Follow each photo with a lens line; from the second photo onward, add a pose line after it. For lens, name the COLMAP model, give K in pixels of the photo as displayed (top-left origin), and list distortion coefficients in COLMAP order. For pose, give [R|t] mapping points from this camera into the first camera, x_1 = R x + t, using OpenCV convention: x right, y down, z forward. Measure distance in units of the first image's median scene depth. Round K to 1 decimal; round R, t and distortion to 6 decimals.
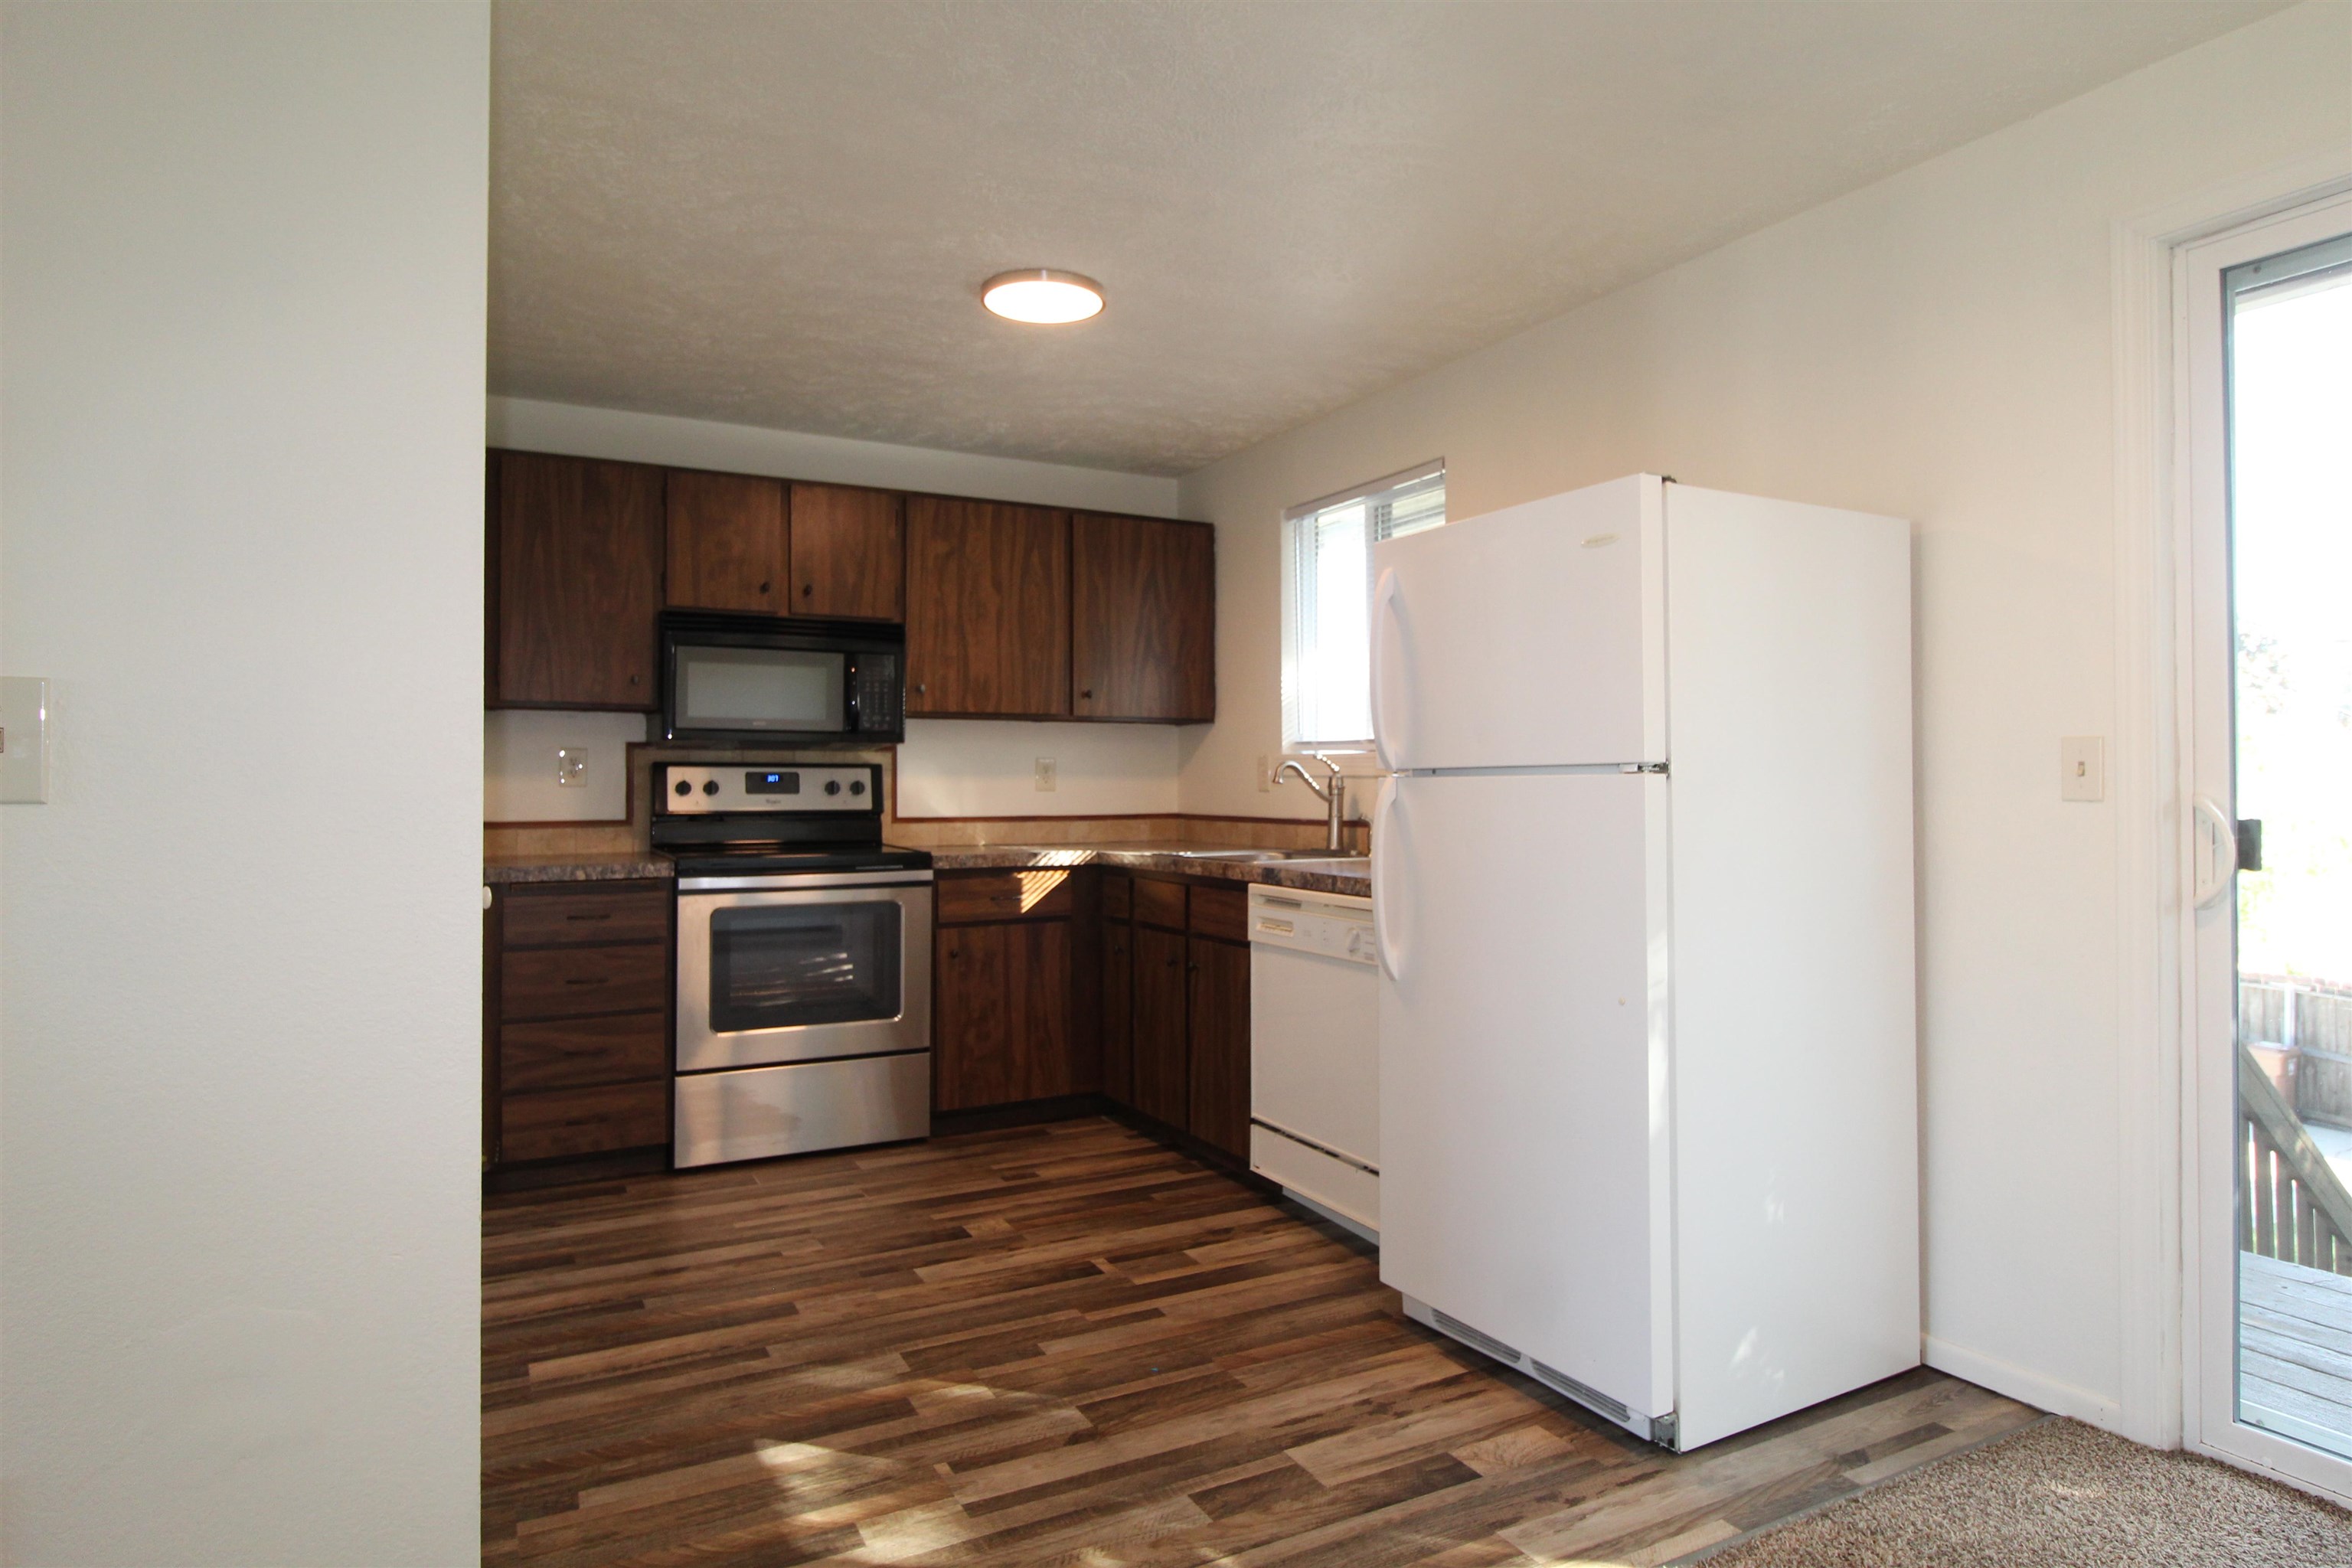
lens RADIAL K [[1350.7, 0, 1193.1], [0, 1350.7, 766.4], [0, 0, 1]] dist [0.008365, -0.012751]
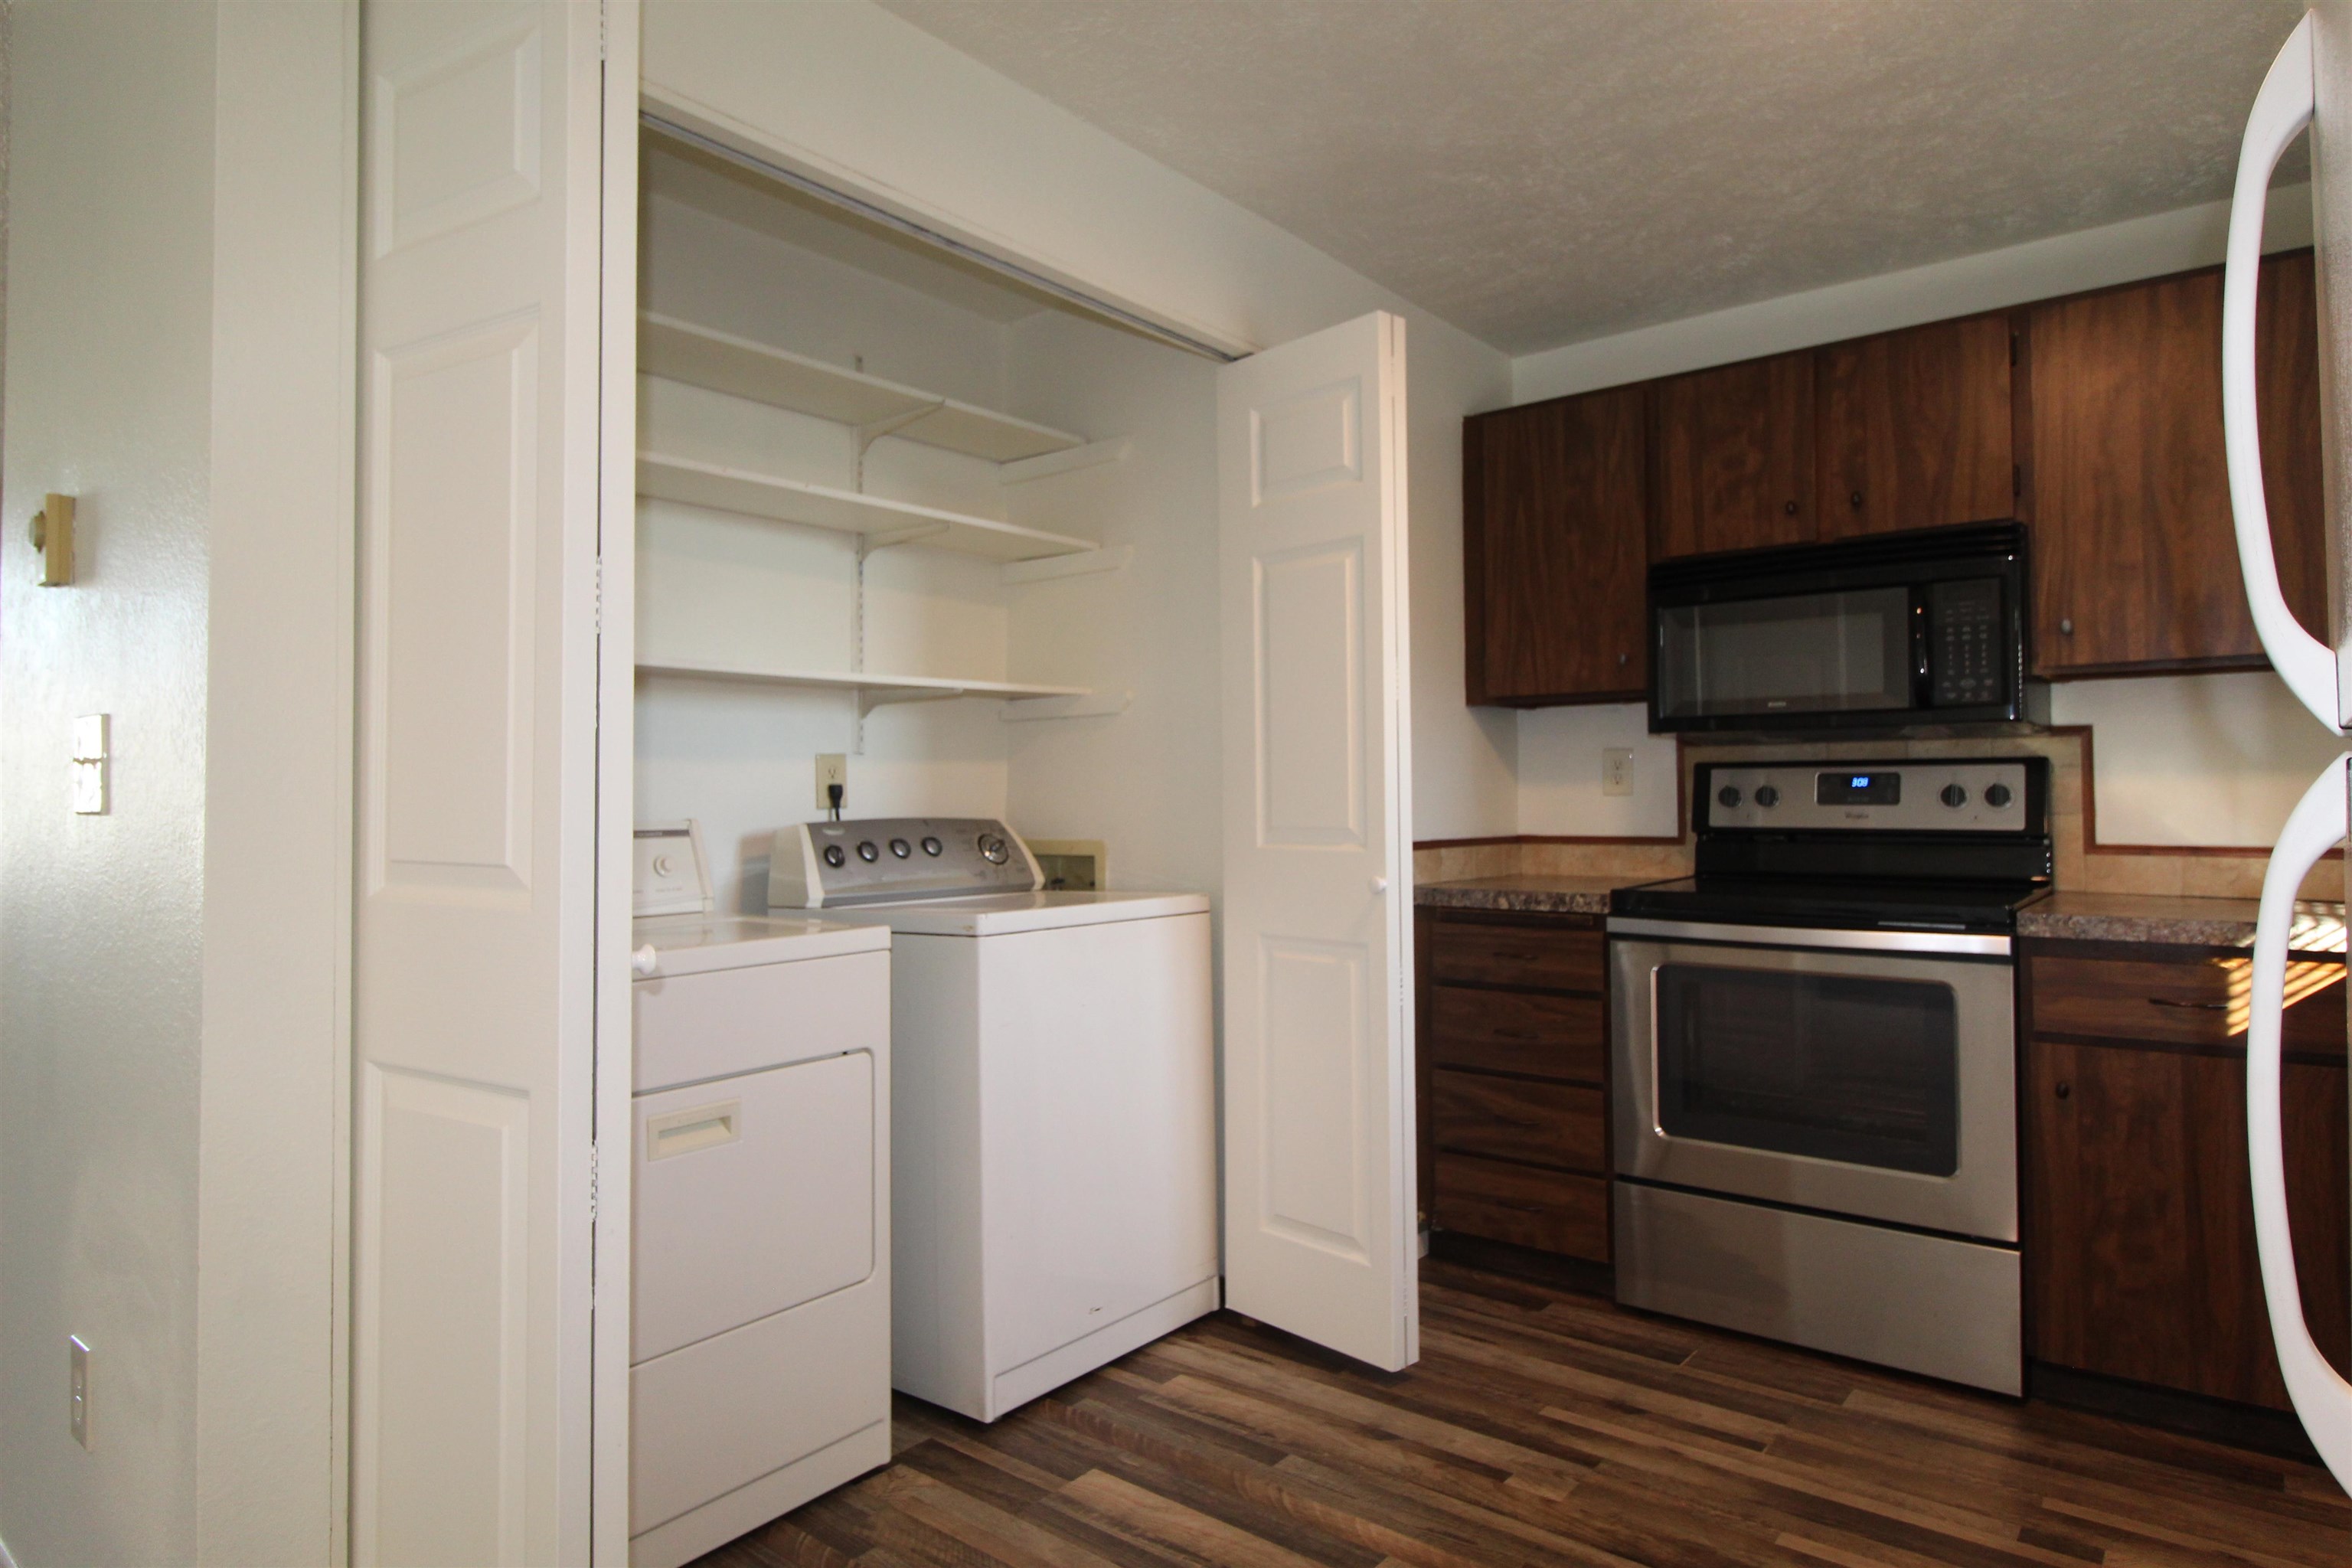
lens RADIAL K [[1350.7, 0, 1193.1], [0, 1350.7, 766.4], [0, 0, 1]] dist [0.008365, -0.012751]
pose [[0.382962, -0.022309, -0.923495, 0.209799], [0.019121, 0.999686, -0.016220, 0.005954], [0.923566, -0.011446, 0.383268, 0.453289]]
